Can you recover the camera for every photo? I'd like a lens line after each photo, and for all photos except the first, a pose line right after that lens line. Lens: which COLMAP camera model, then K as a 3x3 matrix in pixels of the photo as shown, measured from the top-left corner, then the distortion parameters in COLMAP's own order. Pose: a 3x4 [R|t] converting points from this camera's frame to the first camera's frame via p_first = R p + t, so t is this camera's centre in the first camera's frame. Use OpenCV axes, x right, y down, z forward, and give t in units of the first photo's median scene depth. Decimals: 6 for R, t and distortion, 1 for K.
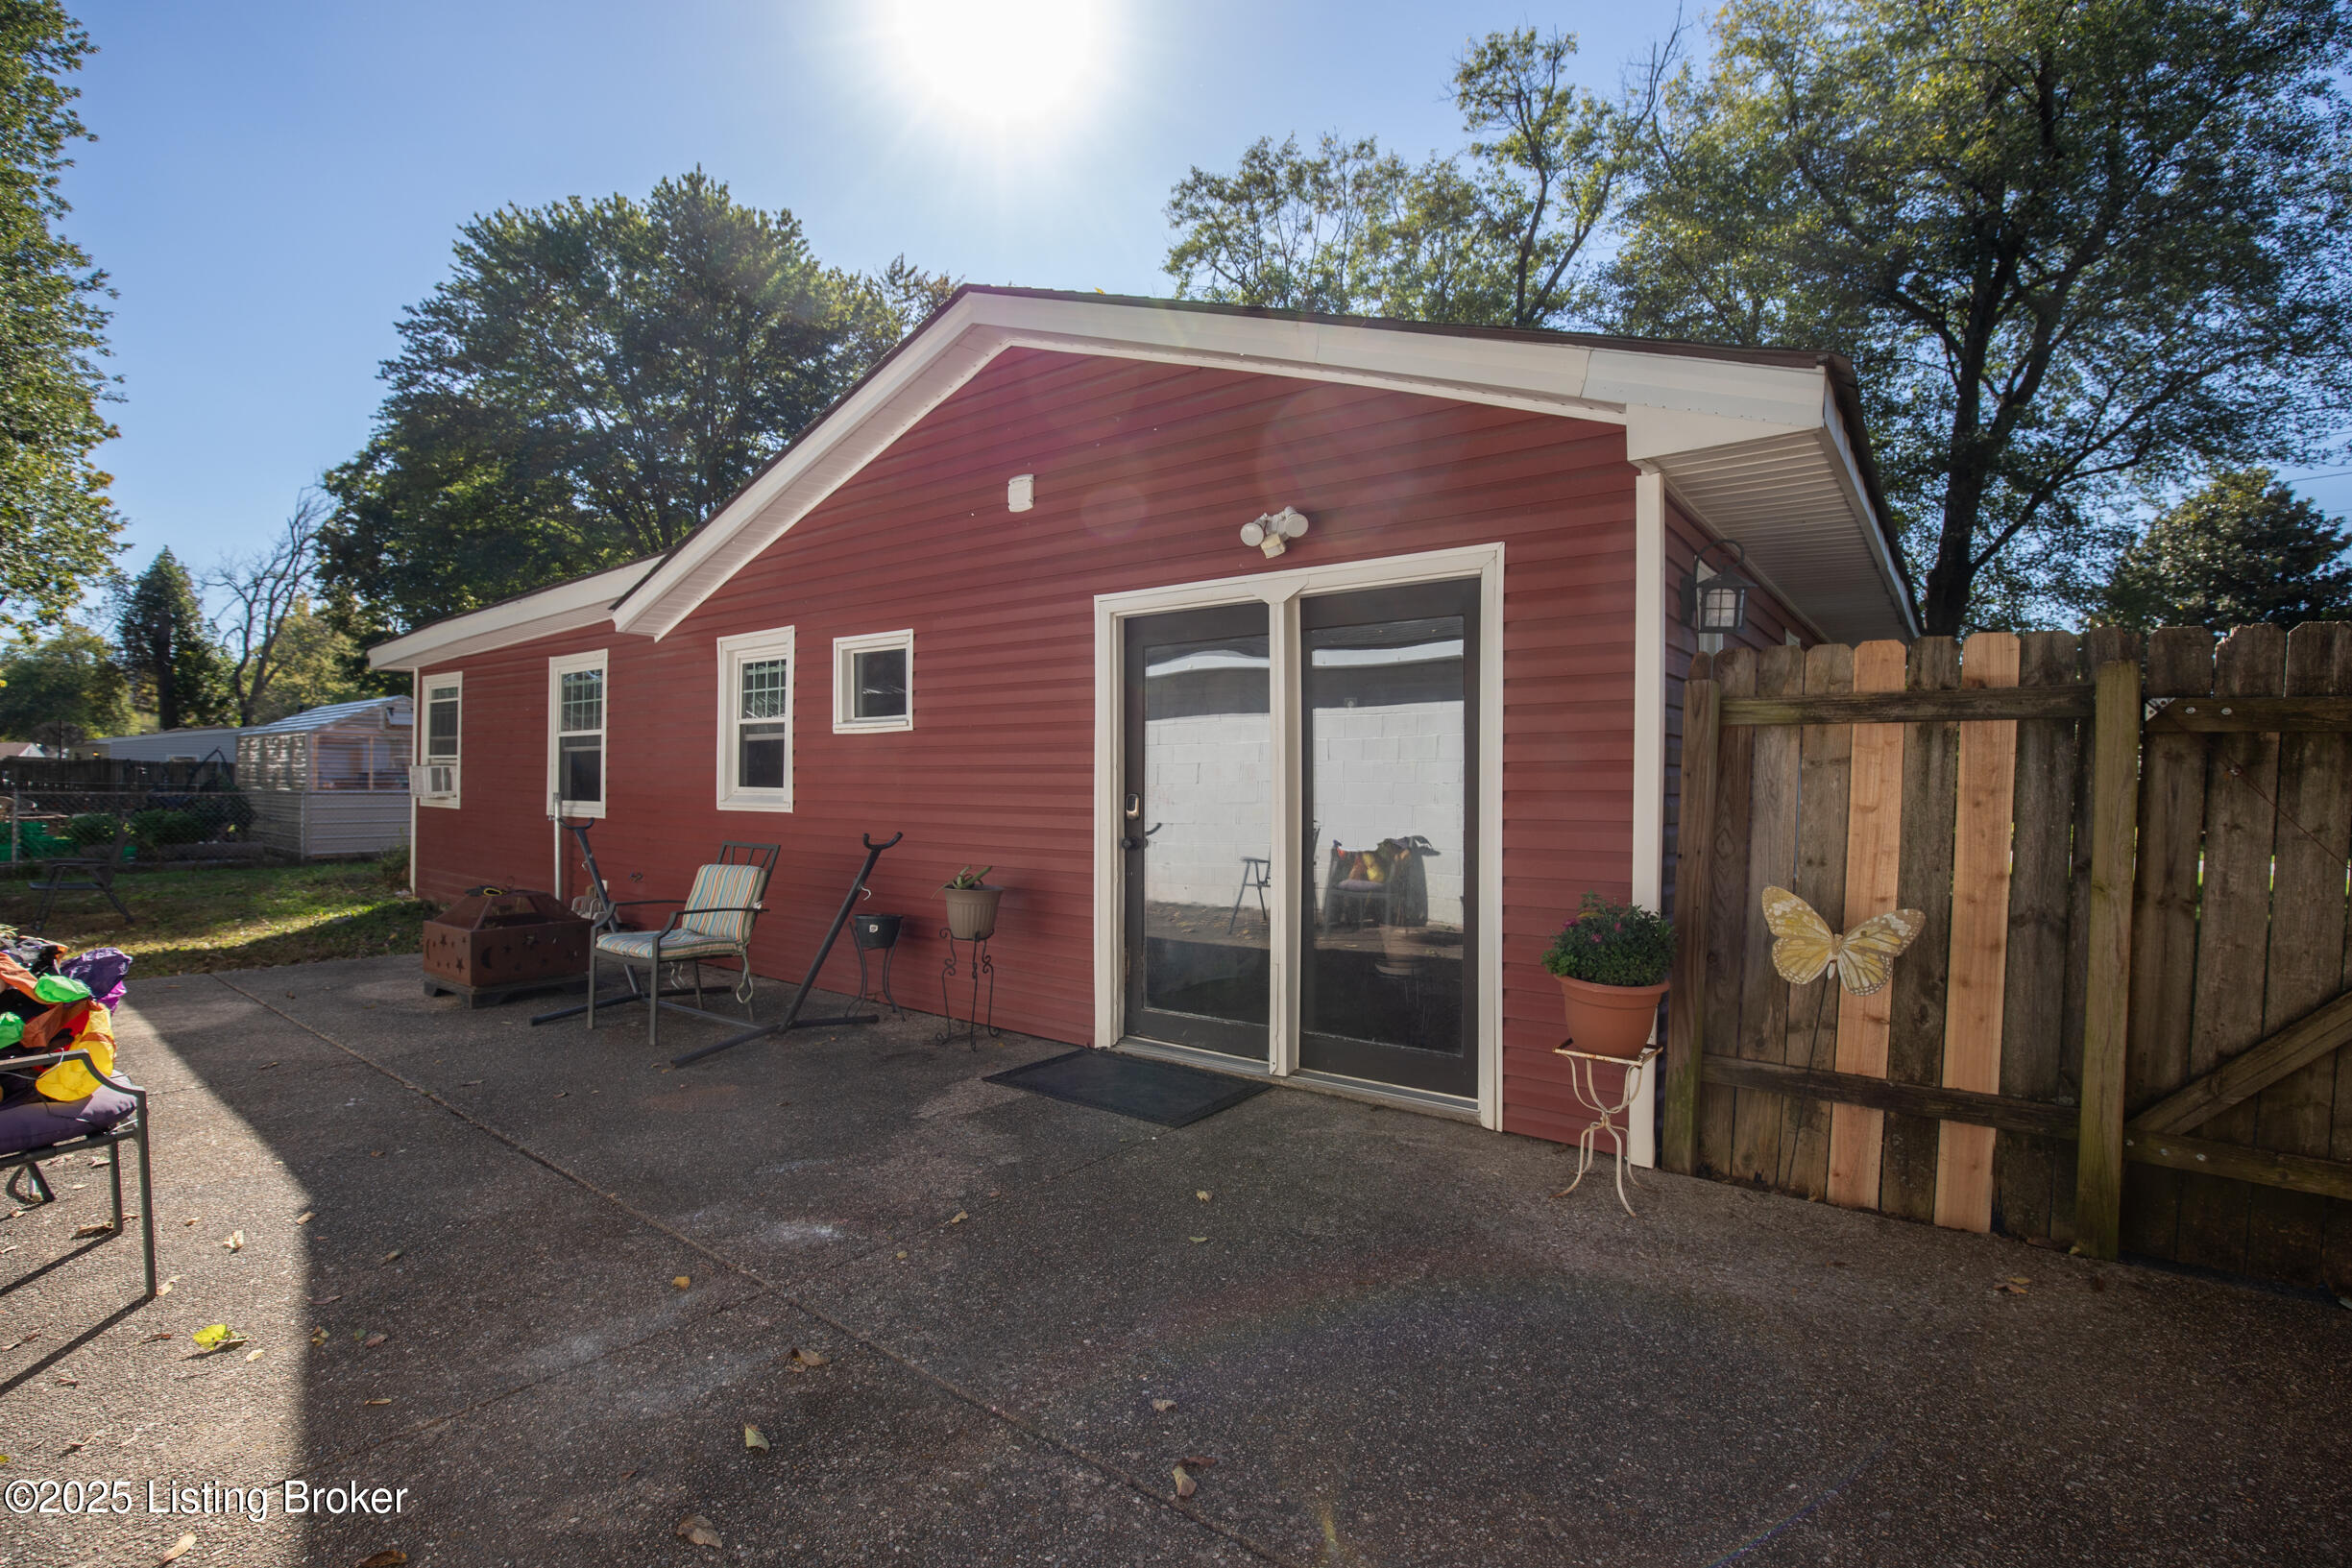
lens RADIAL K [[1106.1, 0, 1166.8], [0, 1106.1, 784.3], [0, 0, 1]] dist [-0.027202, 0.000393]
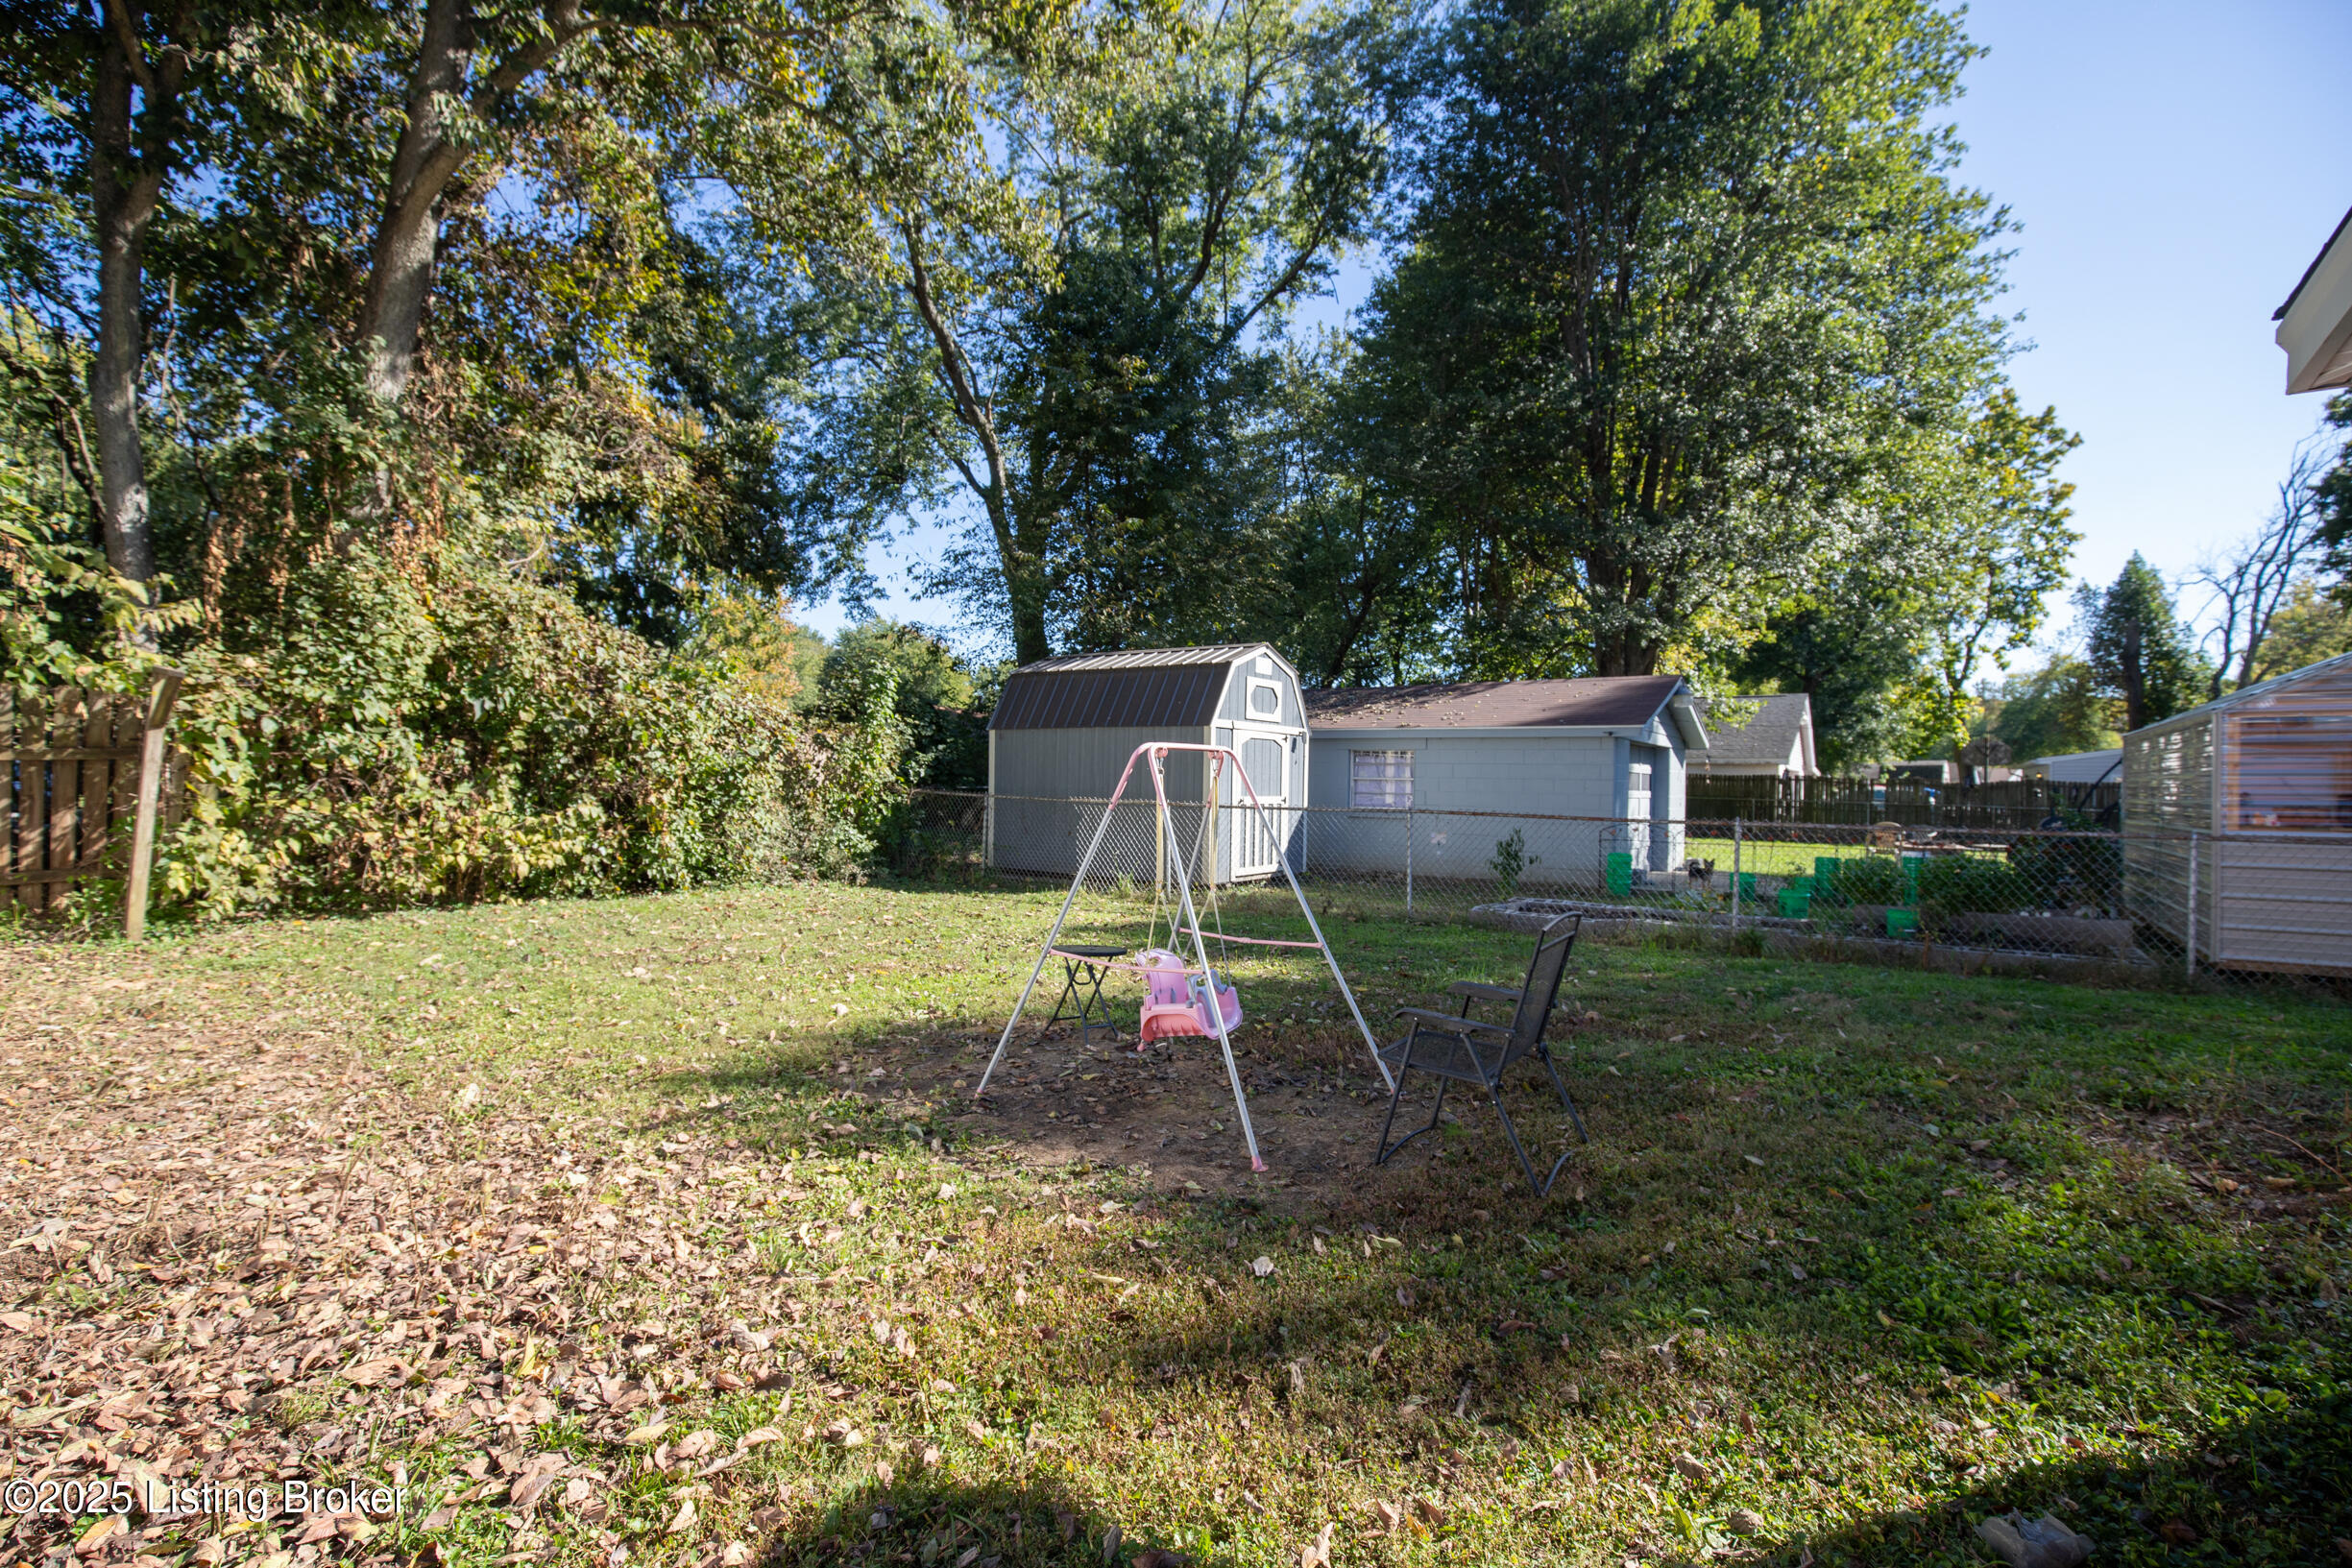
lens RADIAL K [[1106.1, 0, 1166.8], [0, 1106.1, 784.3], [0, 0, 1]] dist [-0.027202, 0.000393]
pose [[0.080974, -0.000946, -0.996716, -0.071305], [-0.018885, 0.999819, -0.002484, -0.002068], [0.996537, 0.019024, 0.080941, 0.101125]]
